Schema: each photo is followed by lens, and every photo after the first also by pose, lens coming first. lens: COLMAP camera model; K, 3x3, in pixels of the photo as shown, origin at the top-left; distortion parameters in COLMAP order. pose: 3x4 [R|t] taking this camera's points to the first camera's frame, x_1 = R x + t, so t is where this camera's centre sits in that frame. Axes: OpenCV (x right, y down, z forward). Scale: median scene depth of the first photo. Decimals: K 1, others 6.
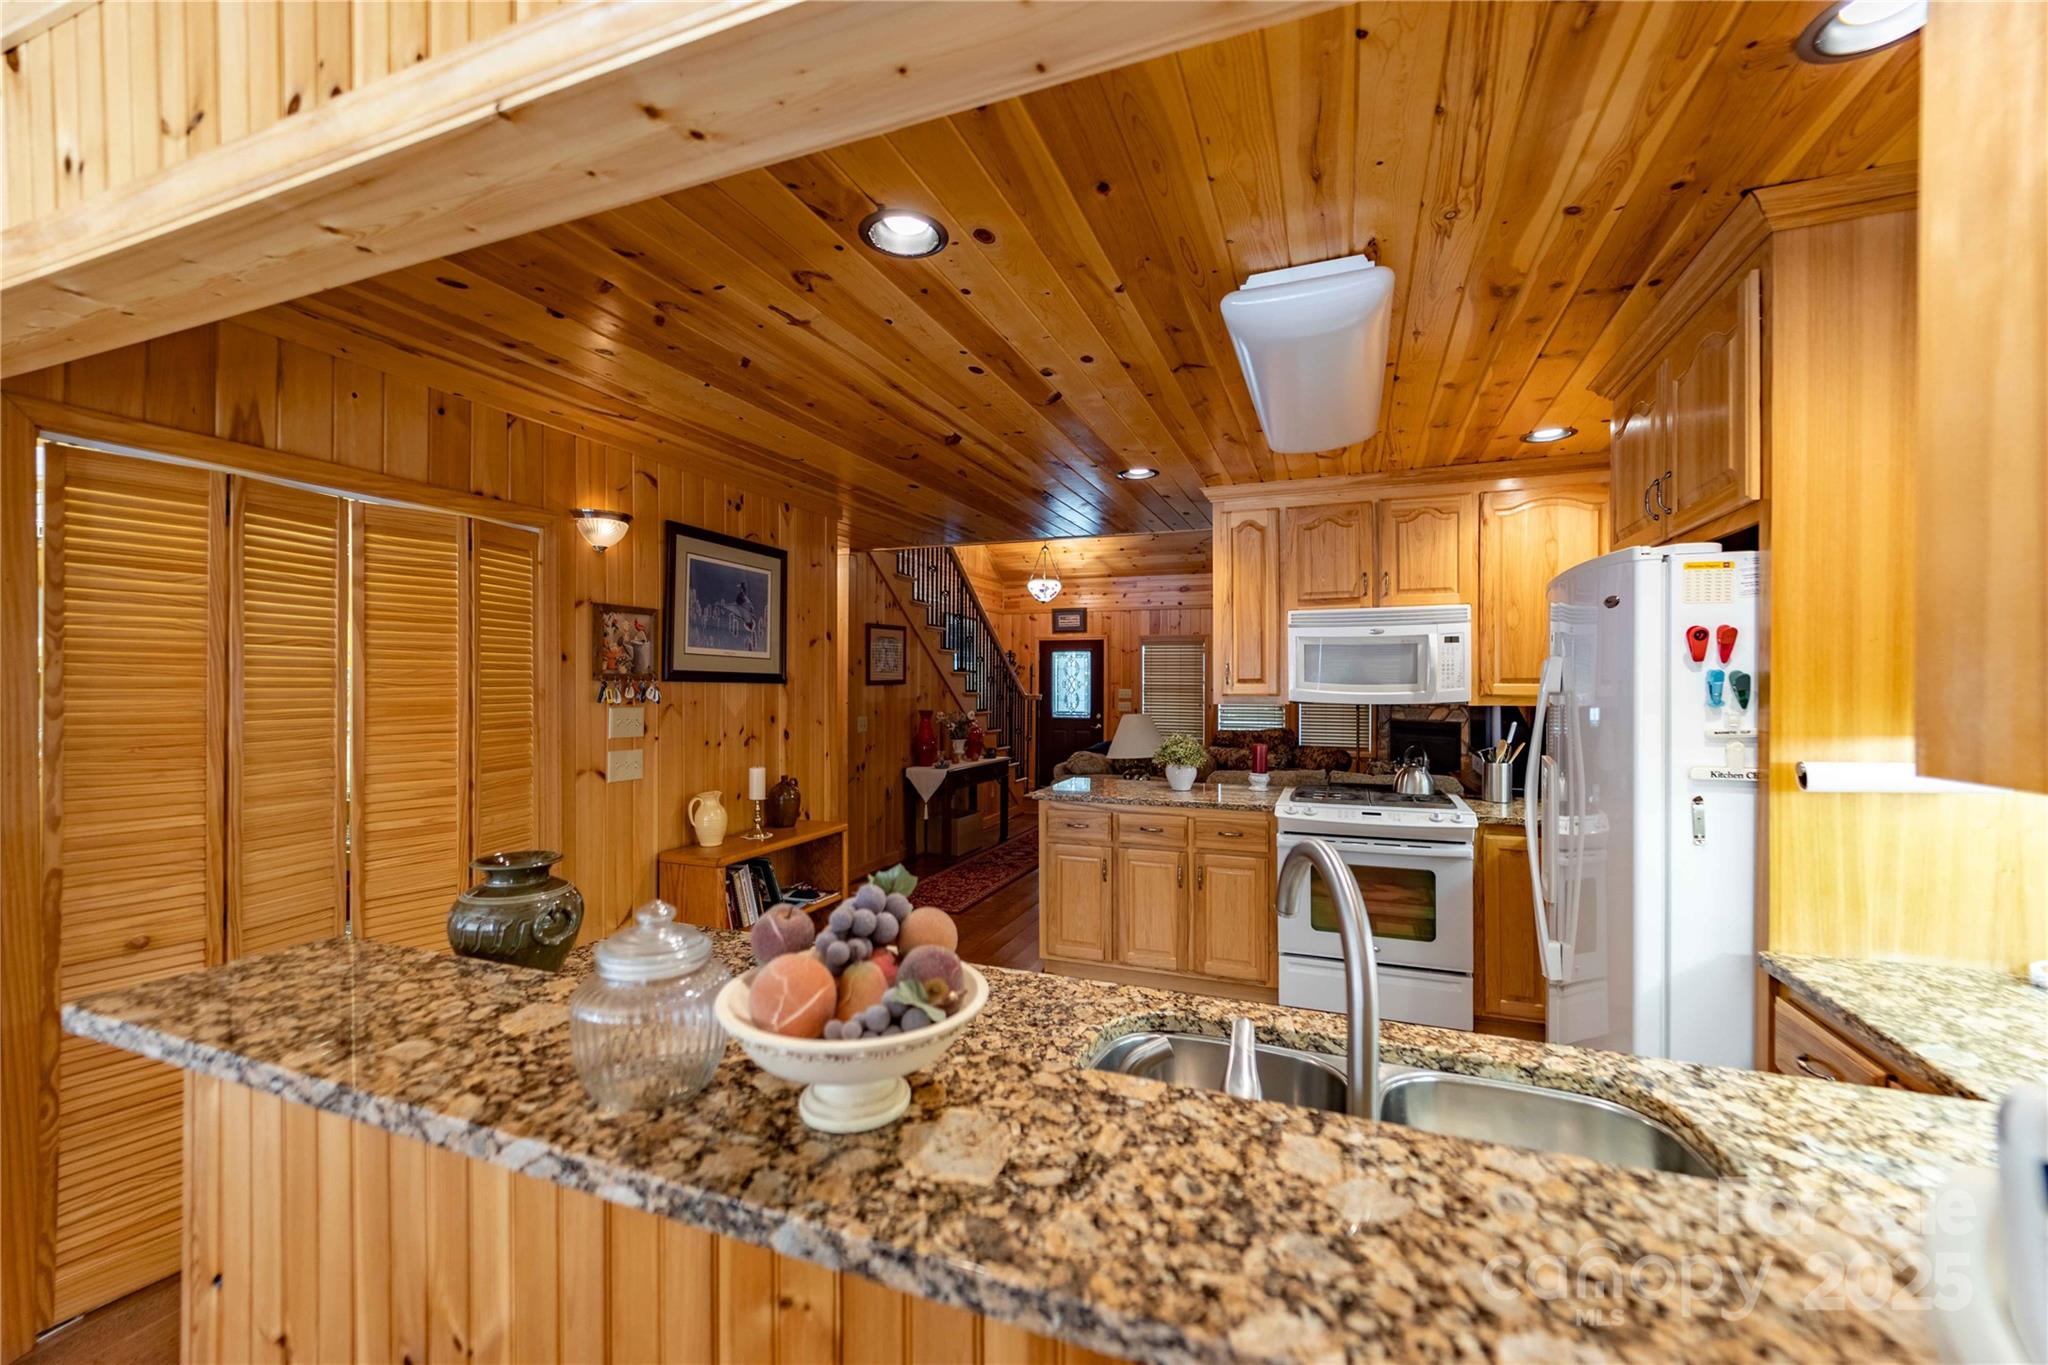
lens RADIAL K [[822.9, 0, 1031.4], [0, 822.9, 686.0], [0, 0, 1]] dist [-0.003498, -0.000508]
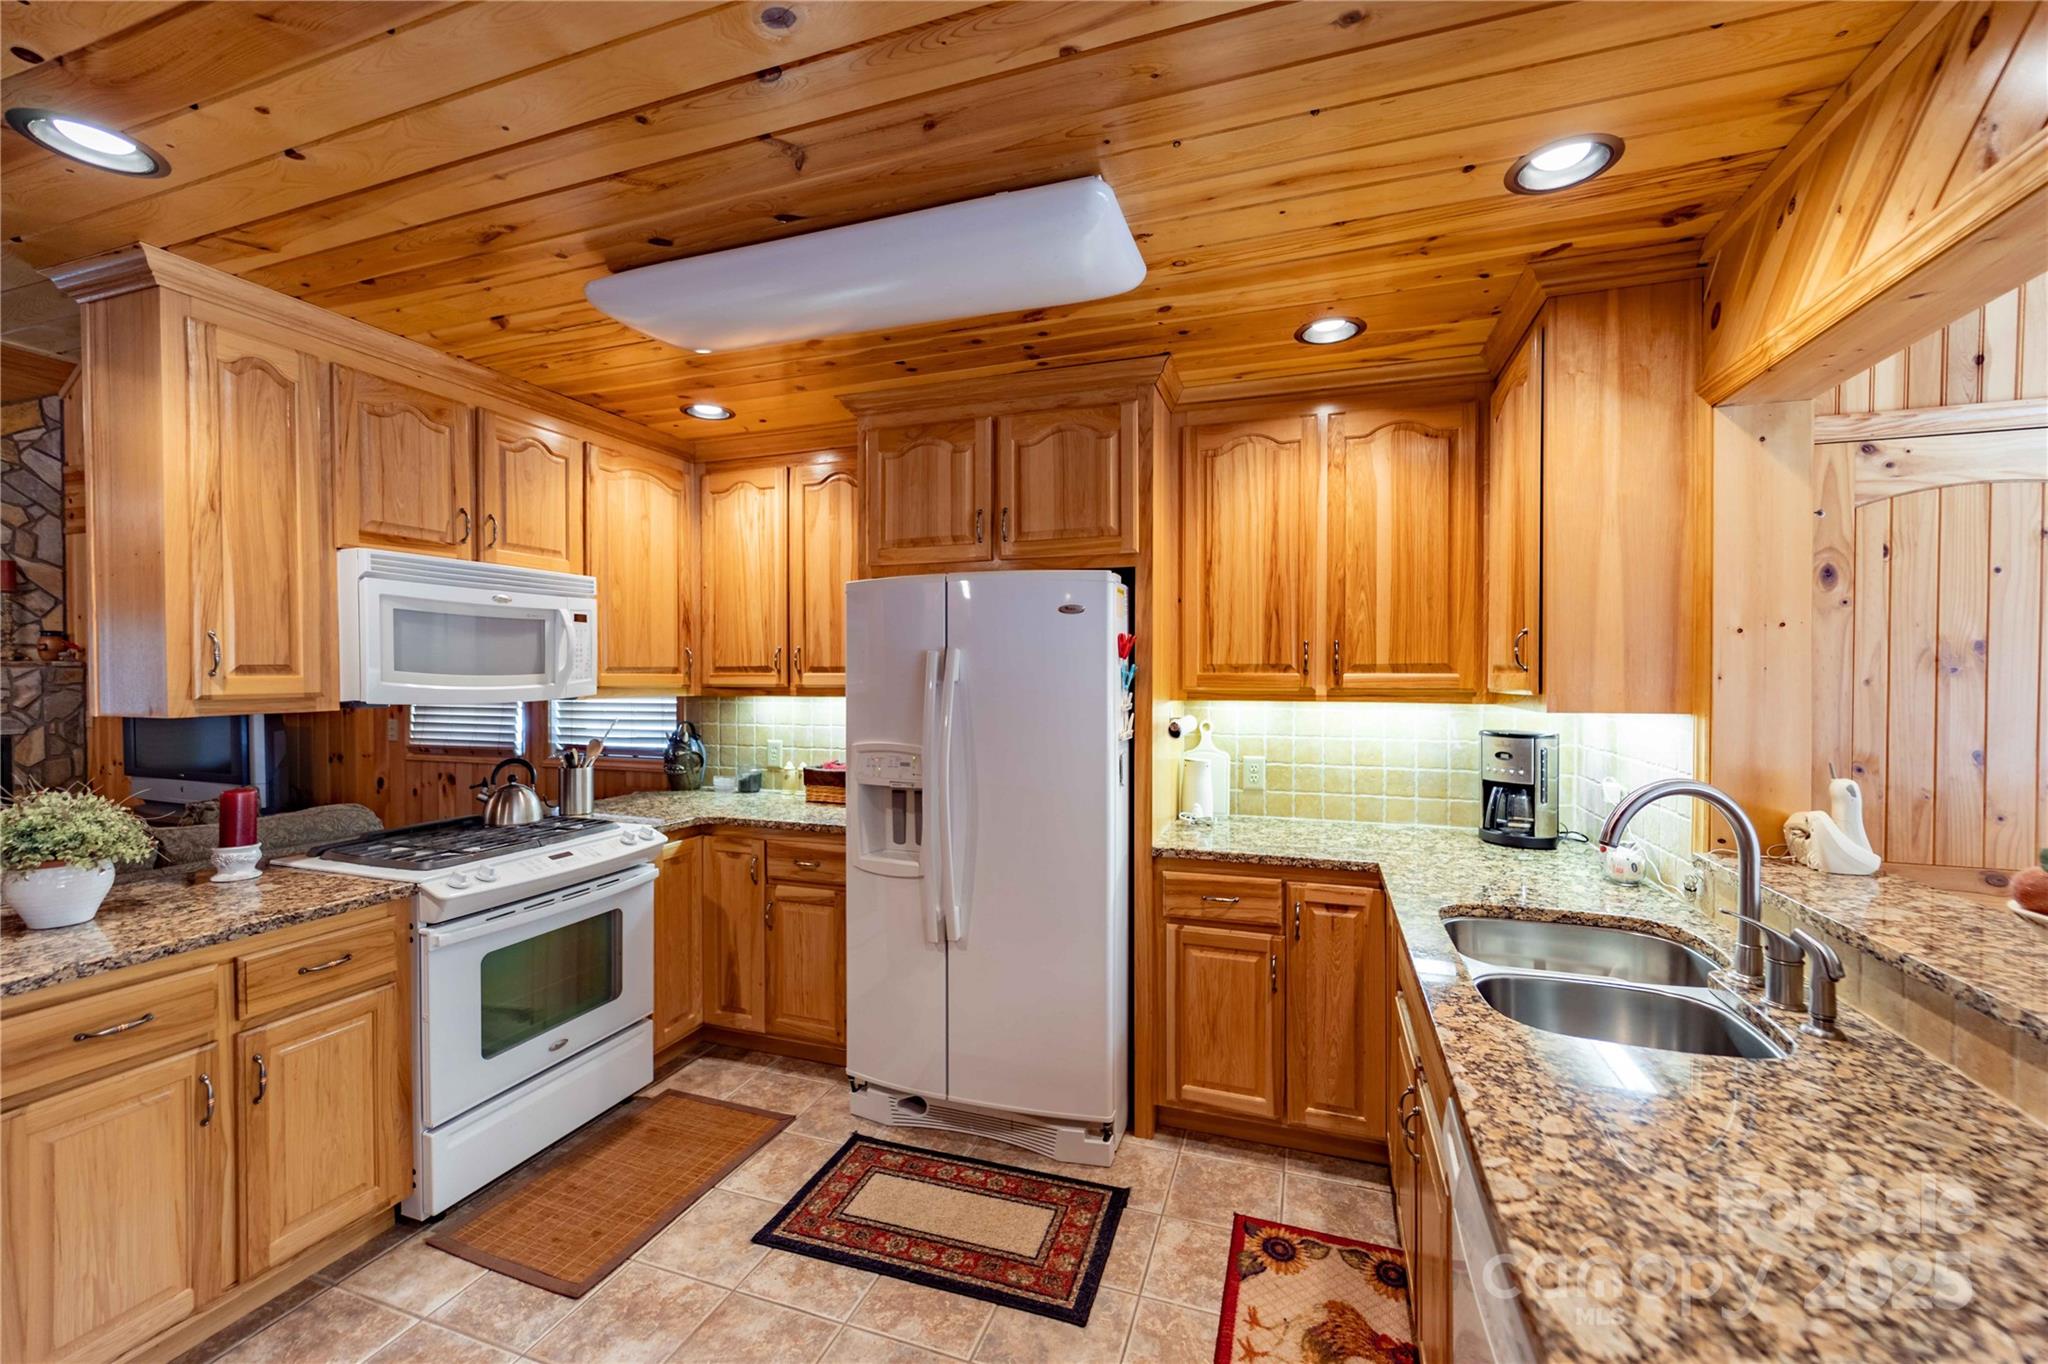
lens RADIAL K [[822.9, 0, 1028.4], [0, 822.9, 683.1], [0, 0, 1]] dist [-0.003498, -0.000508]
pose [[-0.035221, -0.011569, 0.999313, -0.286085], [0.001458, 0.999931, 0.011627, -0.002562], [-0.999378, 0.001867, -0.035202, 0.568782]]
